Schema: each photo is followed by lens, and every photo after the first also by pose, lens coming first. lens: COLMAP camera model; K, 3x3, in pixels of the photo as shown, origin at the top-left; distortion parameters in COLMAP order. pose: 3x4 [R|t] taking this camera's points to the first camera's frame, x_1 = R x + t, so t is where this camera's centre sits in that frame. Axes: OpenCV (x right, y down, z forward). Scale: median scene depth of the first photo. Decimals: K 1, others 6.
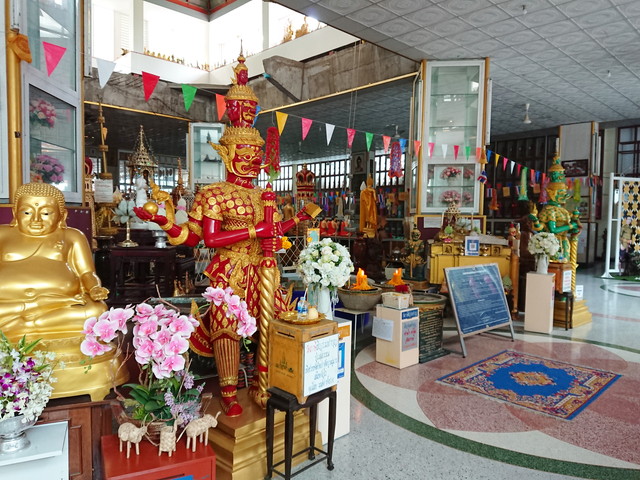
lens RADIAL K [[467.1, 0, 320.0], [0, 467.1, 240.0], [0, 0, 1]] dist [0.186698, -0.267131]
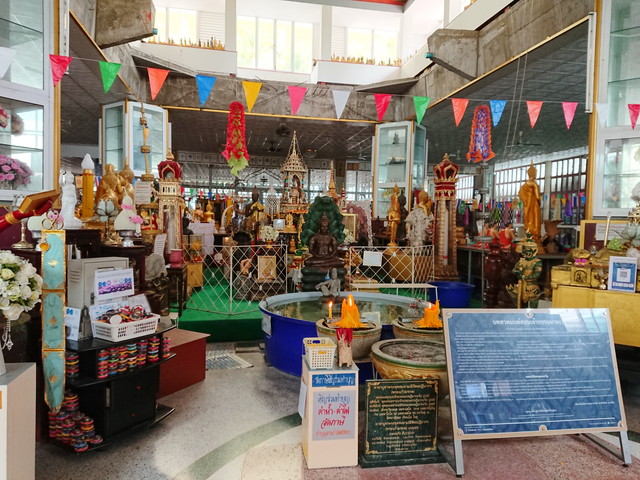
lens RADIAL K [[467.1, 0, 320.0], [0, 467.1, 240.0], [0, 0, 1]] dist [0.186698, -0.267131]
pose [[0.835512, 0.027682, -0.548774, 0.198683], [-0.037315, 0.999283, -0.006404, -0.006212], [0.548203, 0.025828, 0.835946, 0.191317]]
